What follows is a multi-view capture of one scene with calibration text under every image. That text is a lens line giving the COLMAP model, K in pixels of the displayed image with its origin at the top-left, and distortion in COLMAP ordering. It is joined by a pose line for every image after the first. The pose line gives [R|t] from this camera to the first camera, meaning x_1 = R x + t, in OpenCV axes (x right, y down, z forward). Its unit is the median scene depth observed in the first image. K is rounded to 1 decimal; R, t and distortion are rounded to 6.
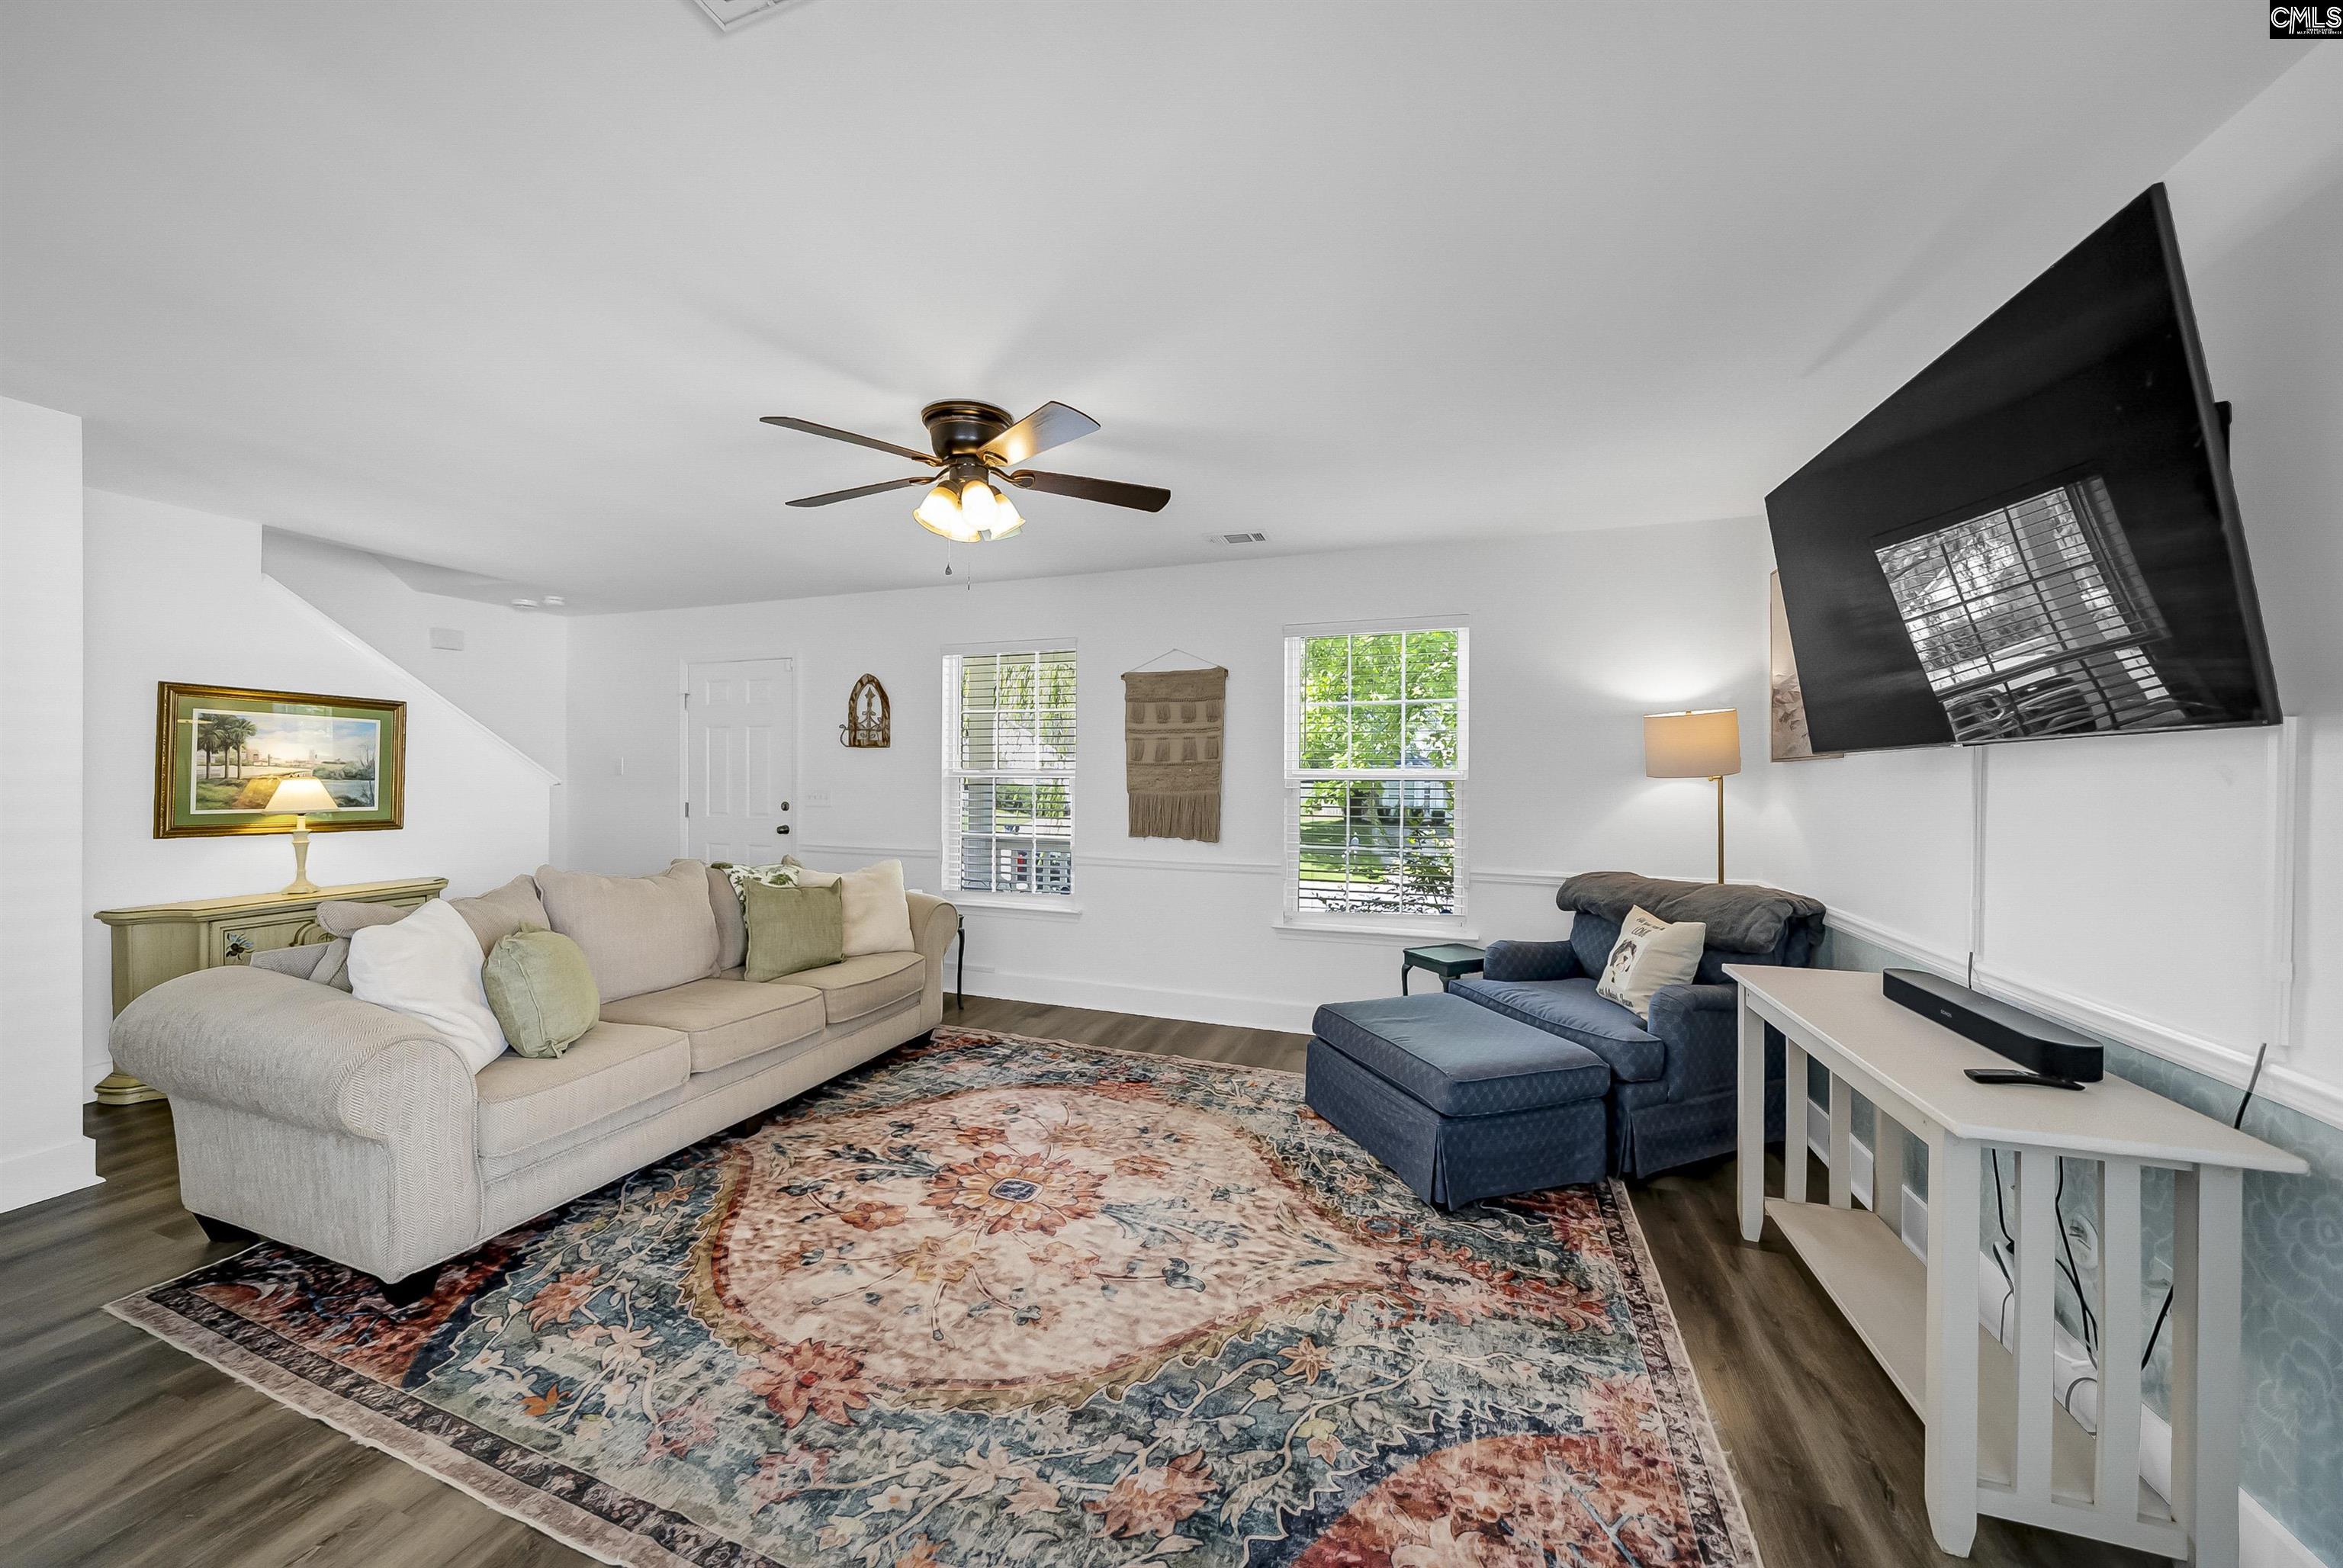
lens RADIAL K [[824.7, 0, 1156.2], [0, 824.7, 778.2], [0, 0, 1]] dist [-0.016344, 0.001168]
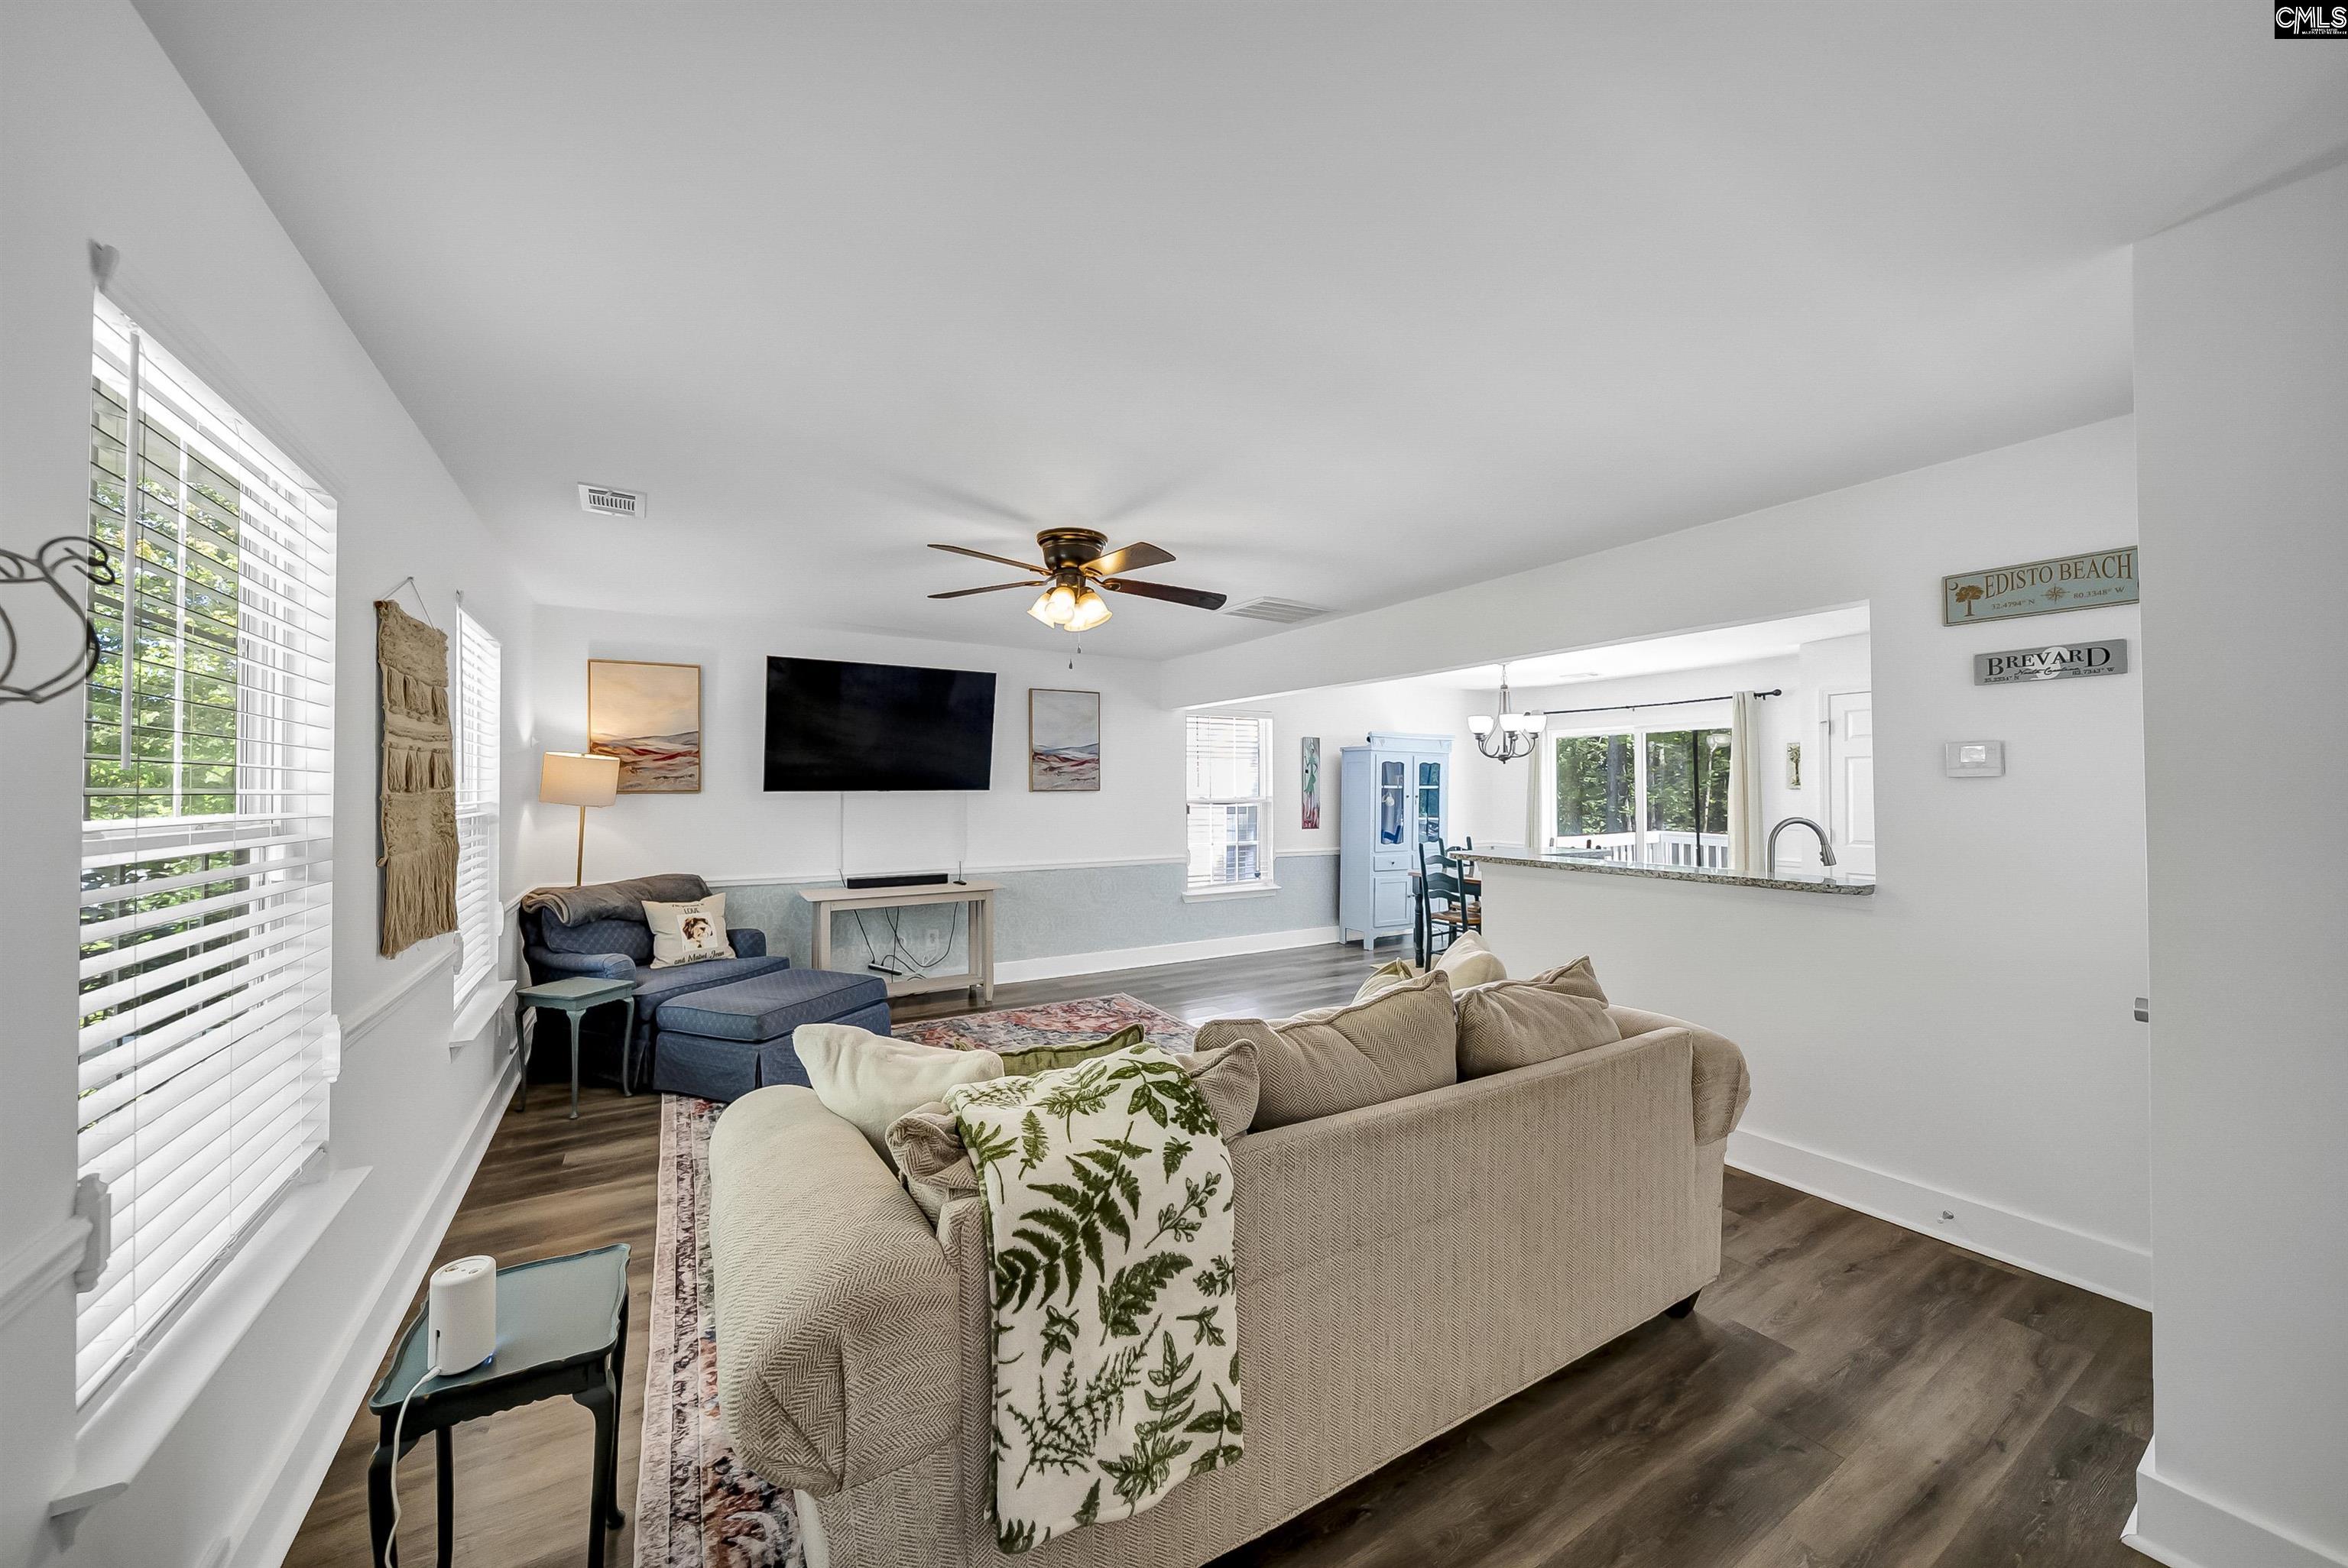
lens RADIAL K [[826.4, 0, 1170.7], [0, 826.4, 783.9], [0, 0, 1]] dist [-0.016344, 0.001168]
pose [[-0.780475, 0.001086, 0.625186, -0.807588], [0.001492, 0.999999, 0.000127, -0.030598], [-0.625186, 0.001032, -0.780476, 1.324092]]
